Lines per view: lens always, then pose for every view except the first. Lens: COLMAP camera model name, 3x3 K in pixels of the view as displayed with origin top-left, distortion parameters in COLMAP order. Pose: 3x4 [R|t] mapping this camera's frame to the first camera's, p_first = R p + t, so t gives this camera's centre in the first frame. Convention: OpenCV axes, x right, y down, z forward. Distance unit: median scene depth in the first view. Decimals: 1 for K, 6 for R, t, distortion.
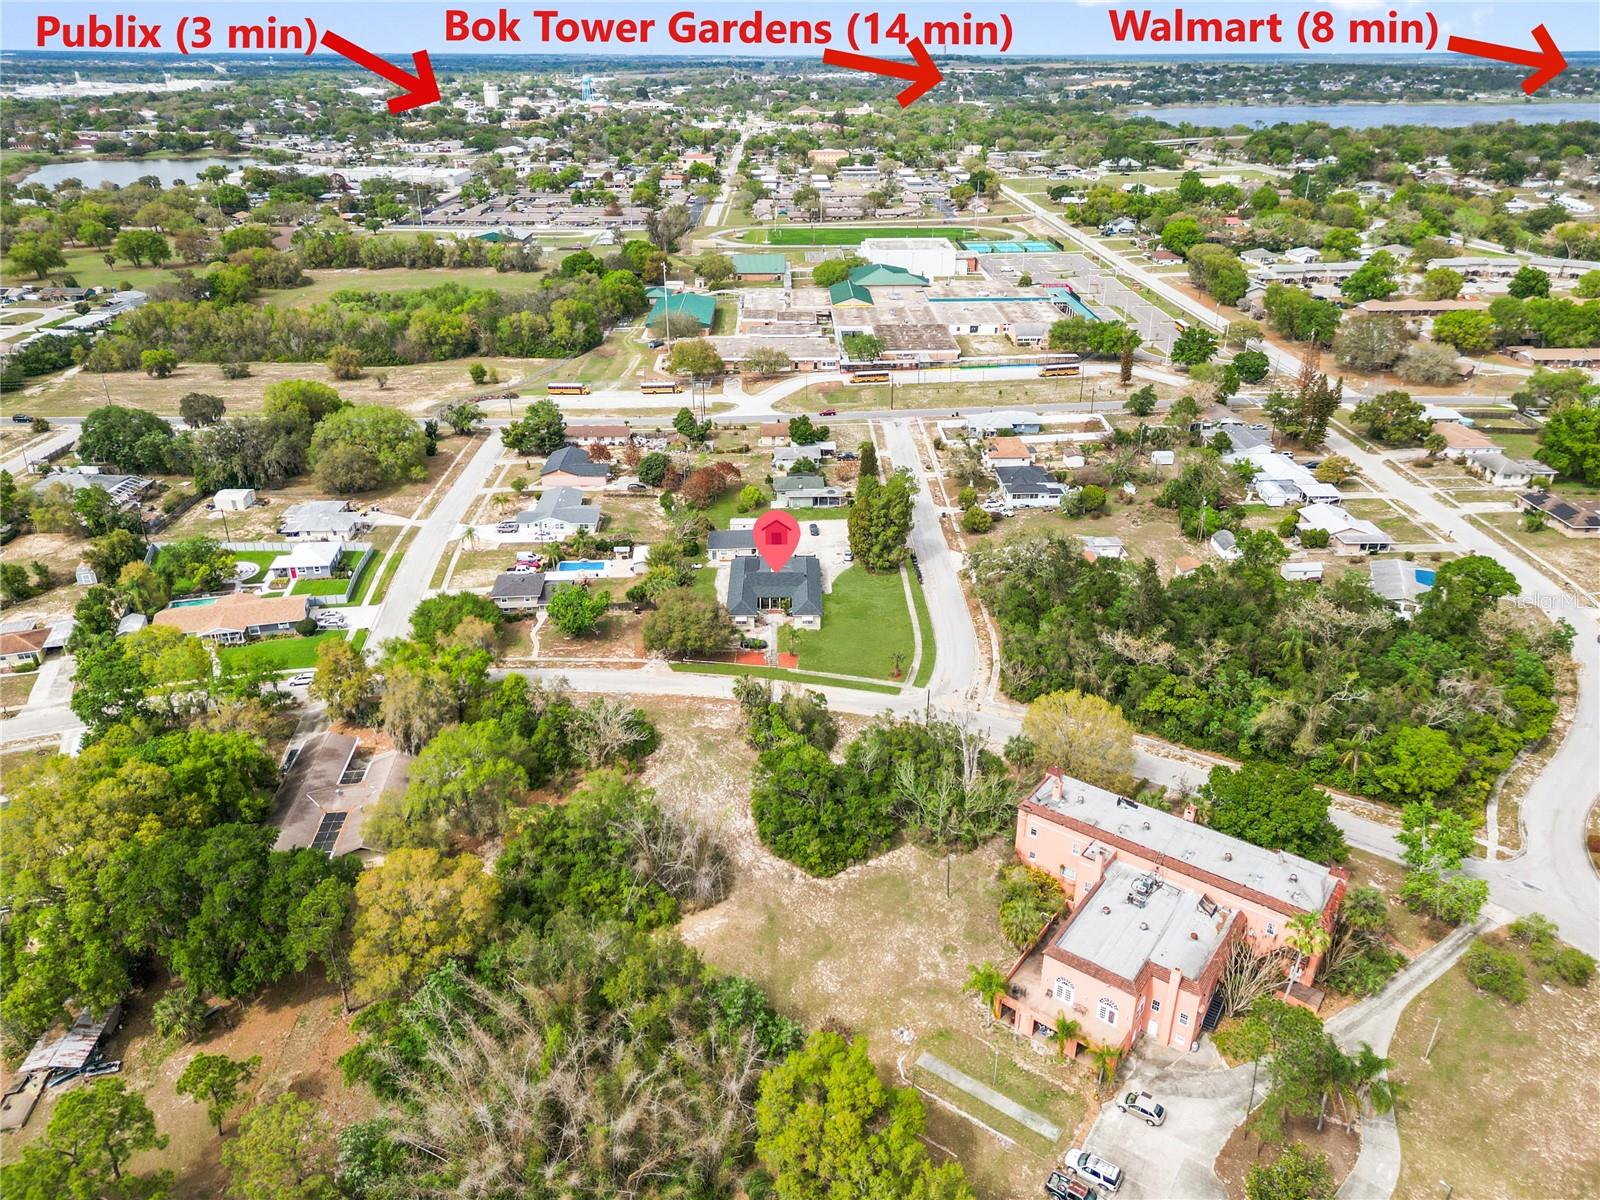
lens RADIAL K [[1121.0, 0, 800.0], [0, 1121.0, 600.0], [0, 0, 1]] dist [0.079354, -0.090952]
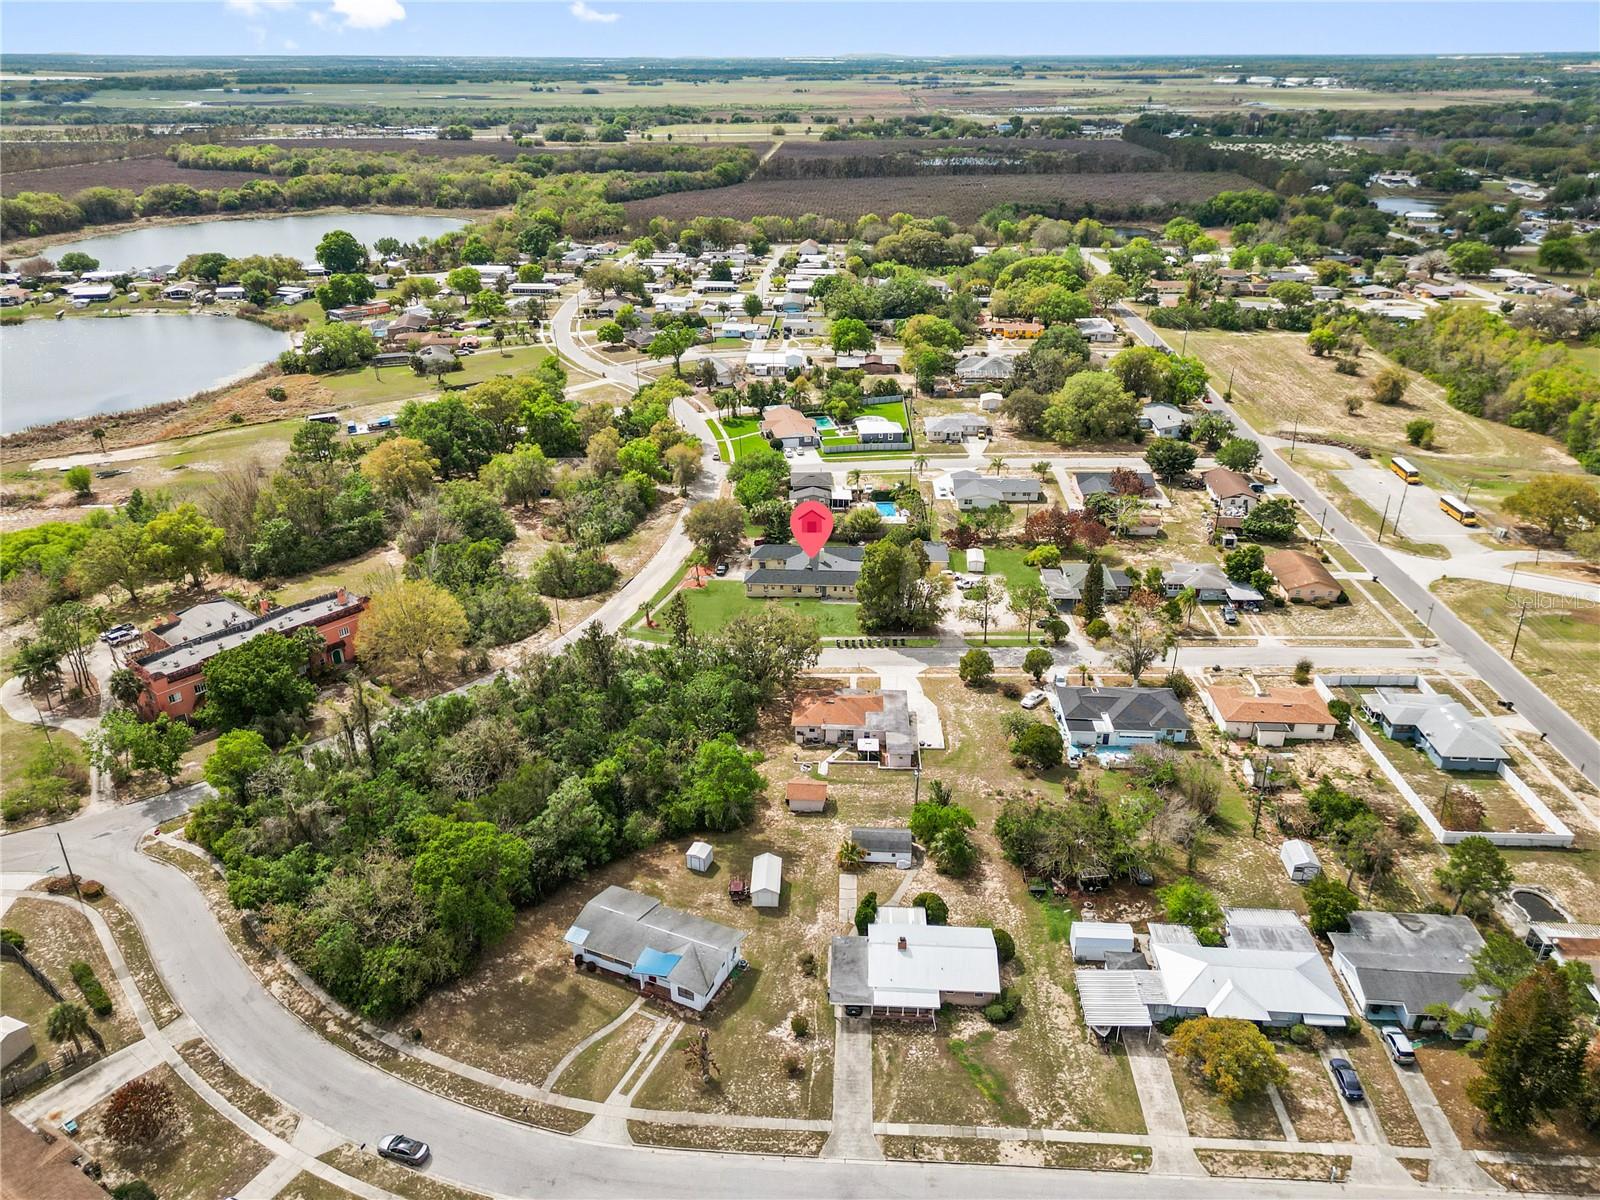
lens RADIAL K [[1145.3, 0, 799.1], [0, 1145.3, 573.2], [0, 0, 1]] dist [0.074259, -0.068296]
pose [[-0.070454, 0.412464, -0.908245, 0.873517], [-0.432947, 0.807633, 0.400357, -0.395176], [0.898662, 0.421429, 0.121674, 0.791509]]
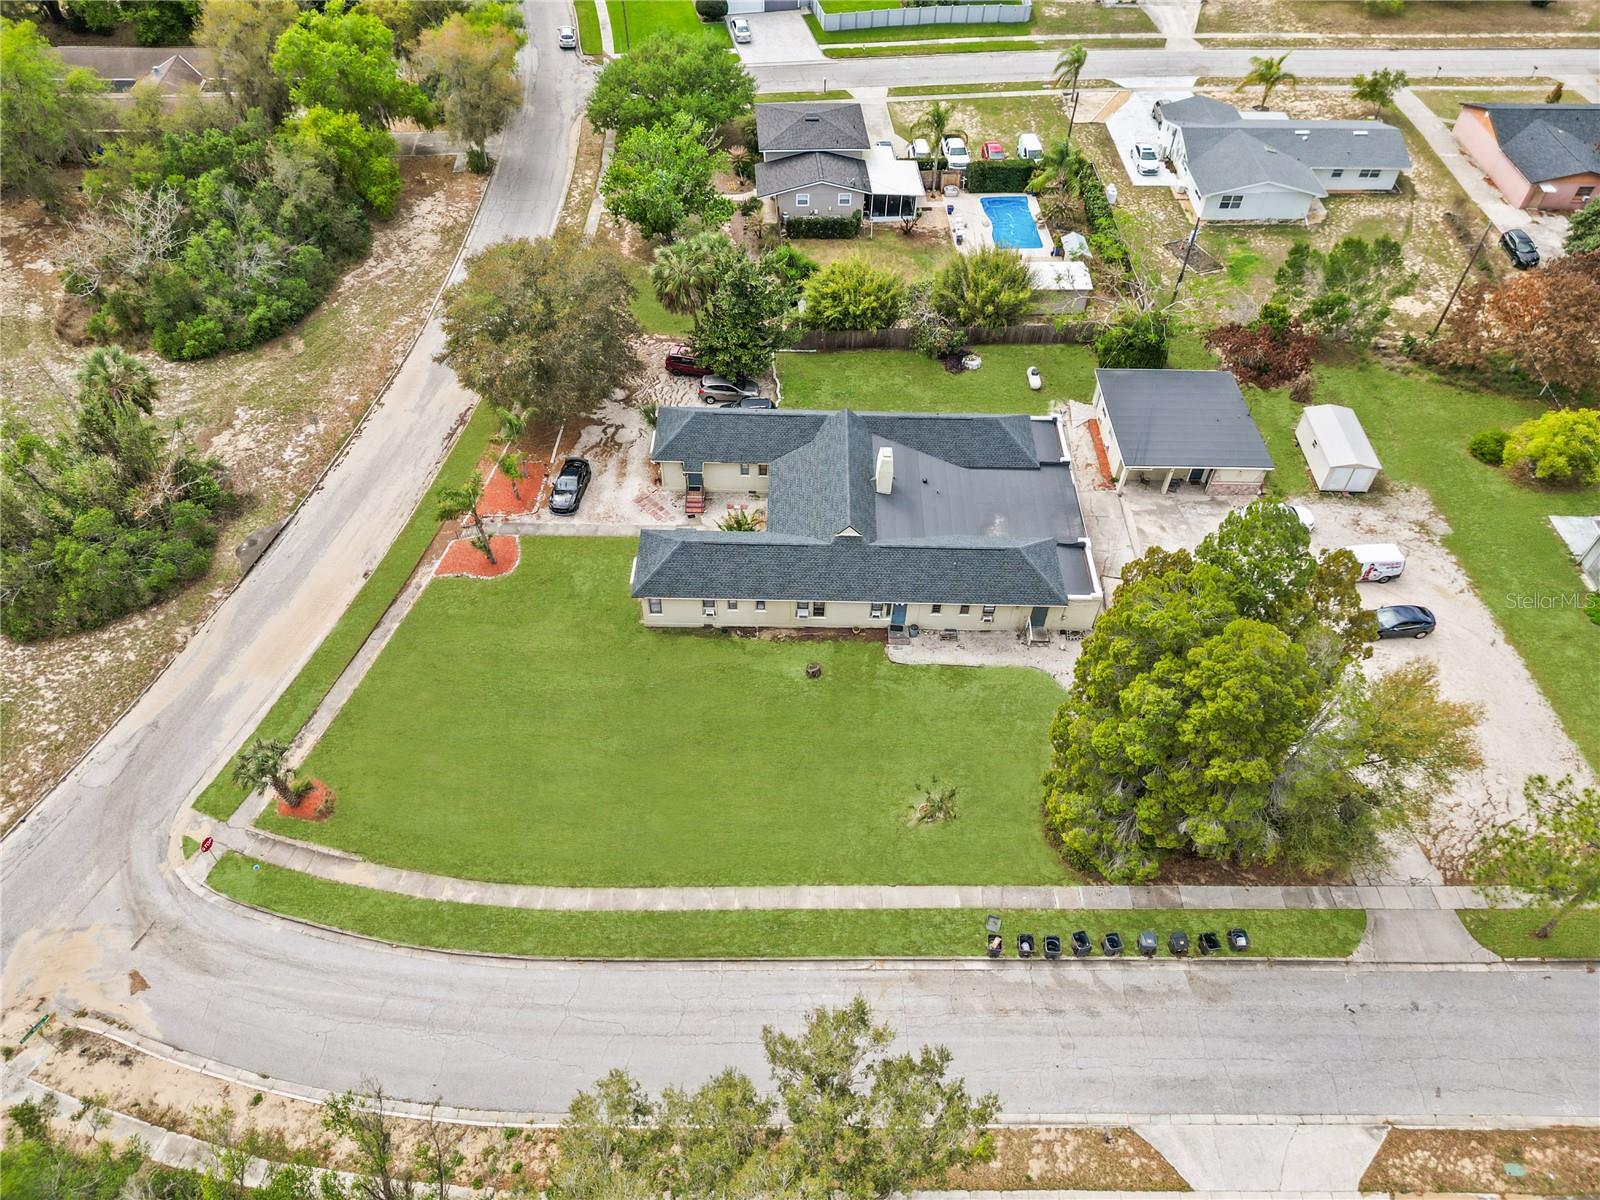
lens RADIAL K [[1121.0, 0, 800.0], [0, 1121.0, 600.0], [0, 0, 1]] dist [0.079354, -0.090952]
pose [[-0.018340, 0.736845, -0.675813, 0.205524], [-0.455976, 0.595378, 0.661521, -0.190301], [0.889803, 0.320287, 0.325064, 0.816457]]
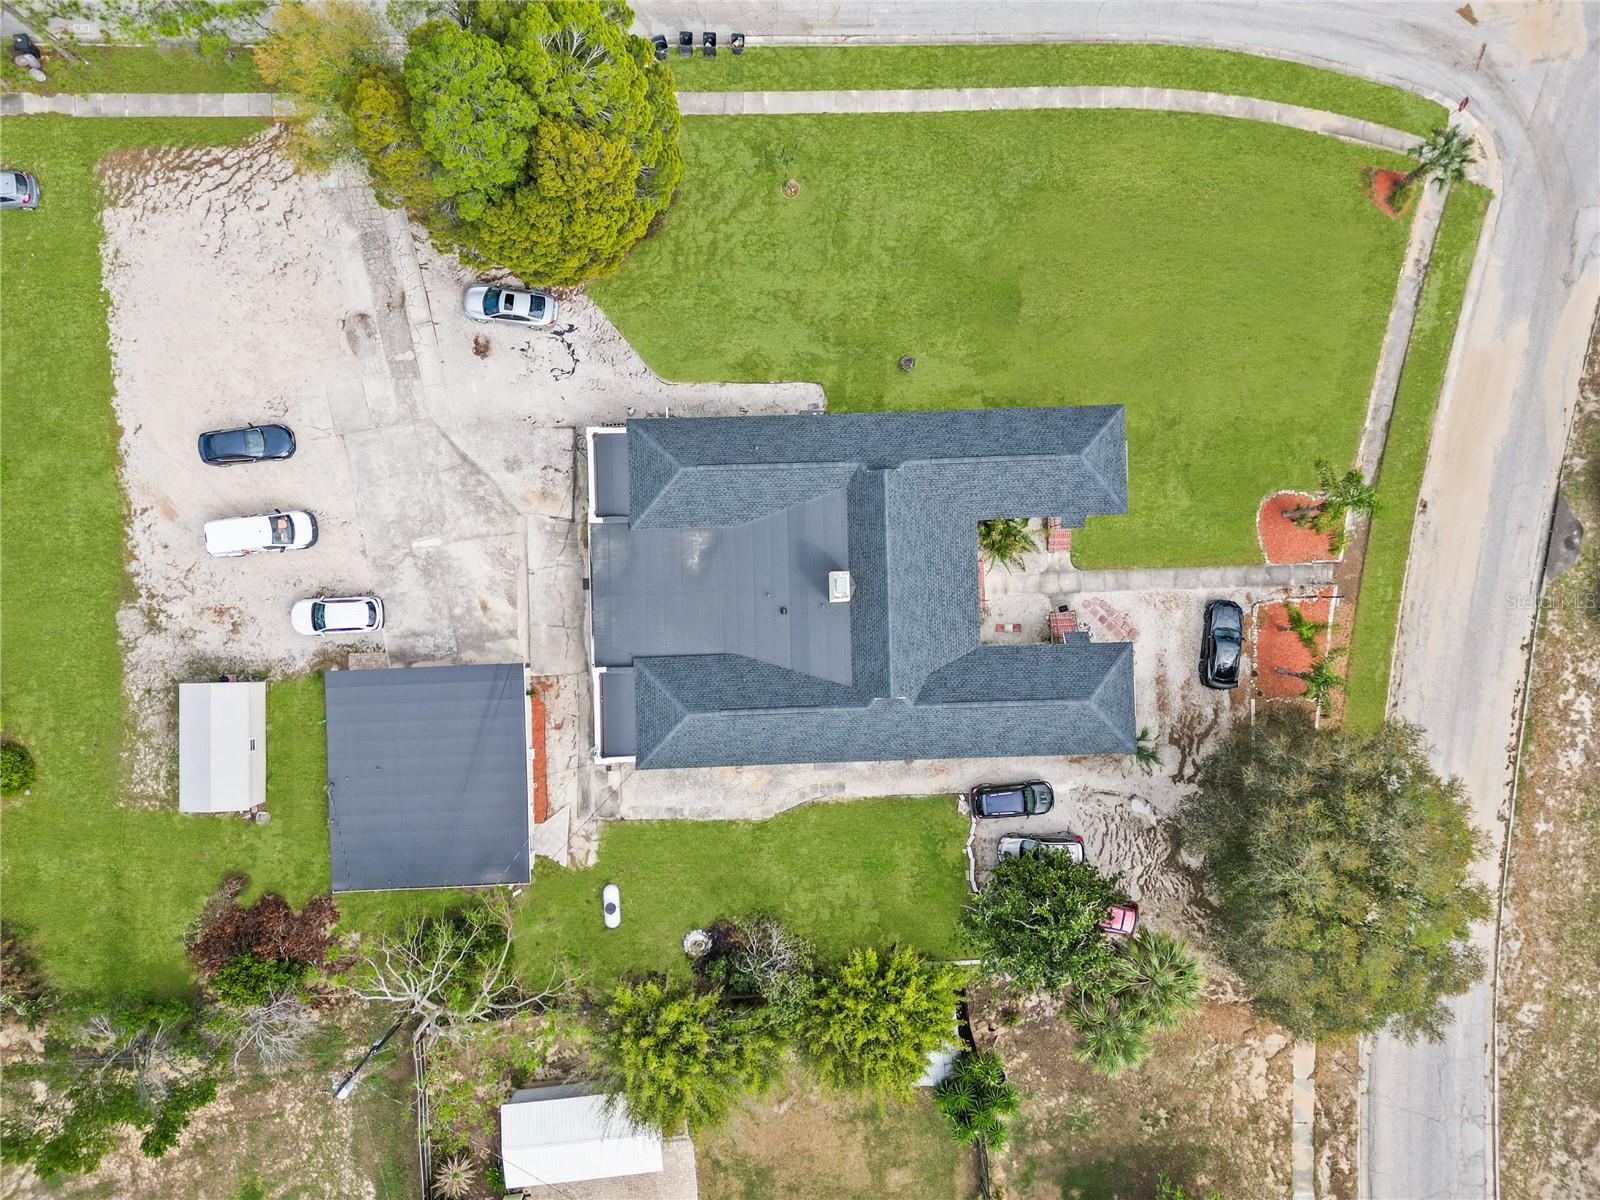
lens RADIAL K [[1121.0, 0, 800.0], [0, 1121.0, 600.0], [0, 0, 1]] dist [0.079354, -0.090952]
pose [[-0.020703, -0.999520, 0.023063, -0.028695], [0.414488, 0.012411, 0.909970, -0.241052], [-0.909819, 0.028399, 0.414032, 0.832623]]
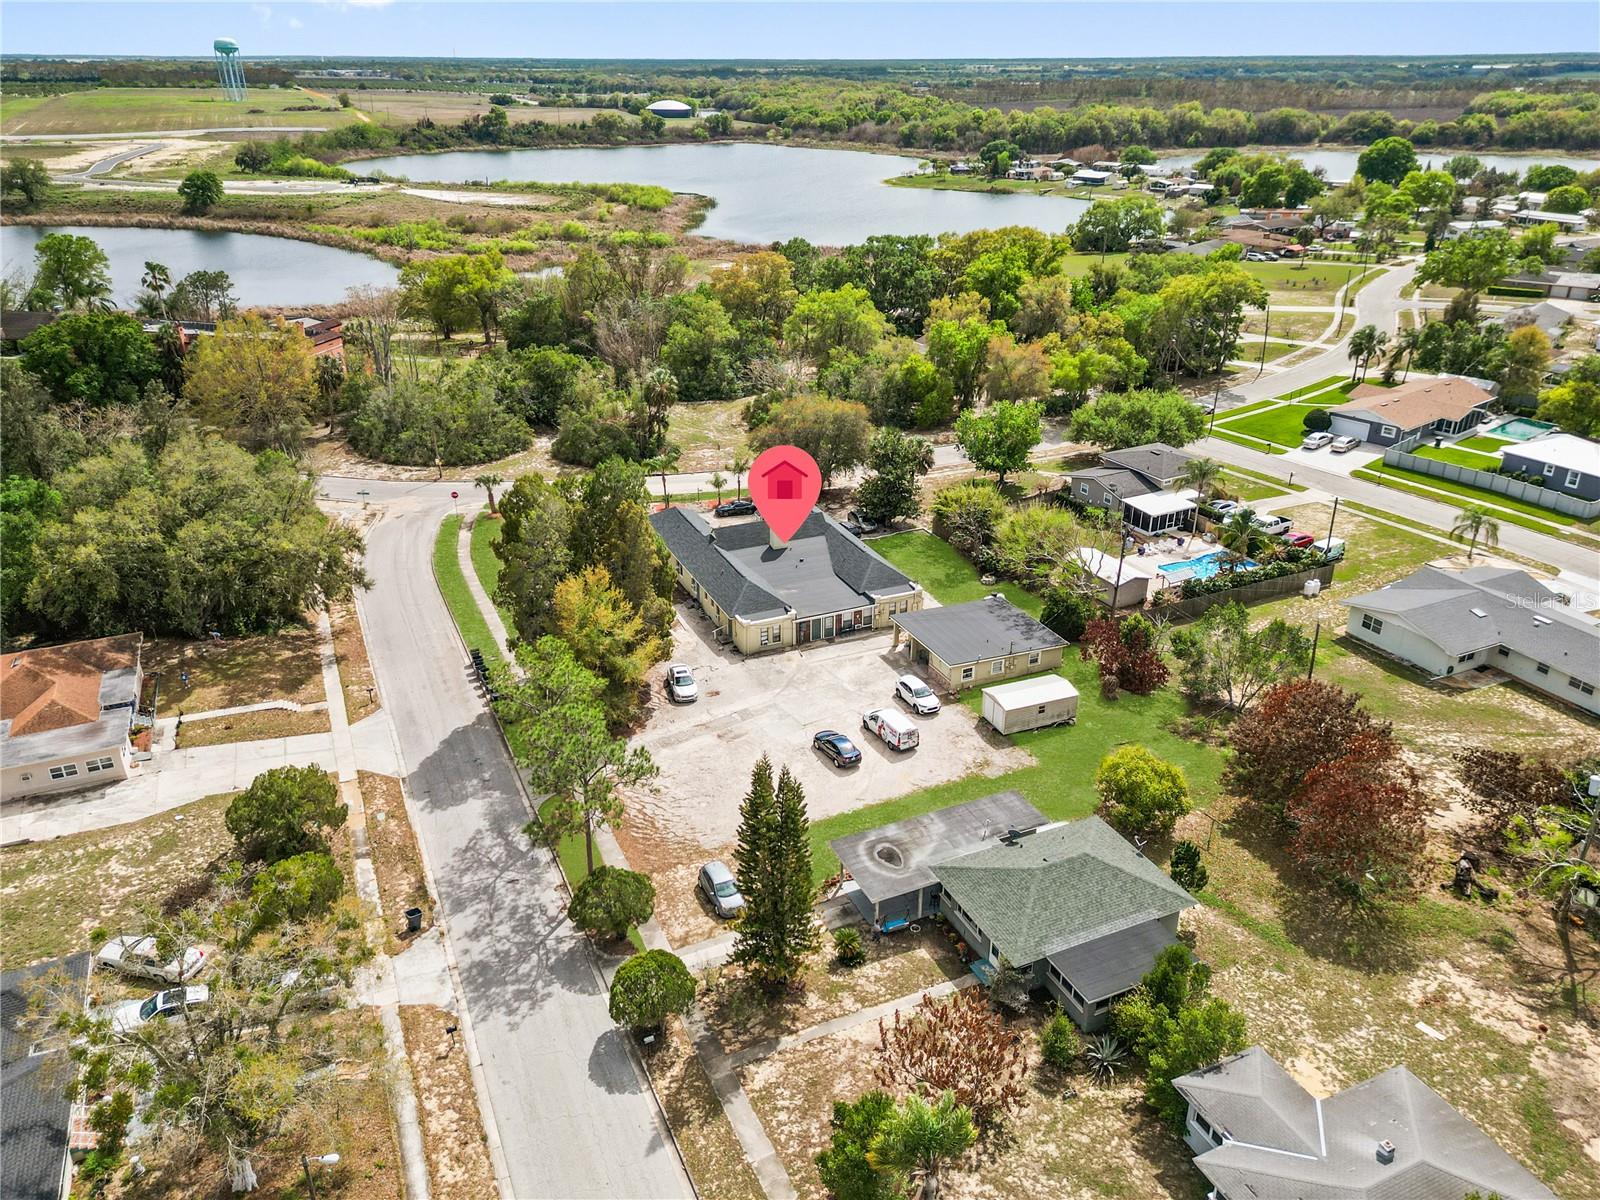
lens RADIAL K [[1121.0, 0, 800.0], [0, 1121.0, 600.0], [0, 0, 1]] dist [0.079354, -0.090952]
pose [[-0.914487, 0.180553, -0.362098, 0.139652], [-0.171277, 0.638043, 0.750710, -0.346345], [0.366577, 0.748533, -0.552557, 1.191106]]
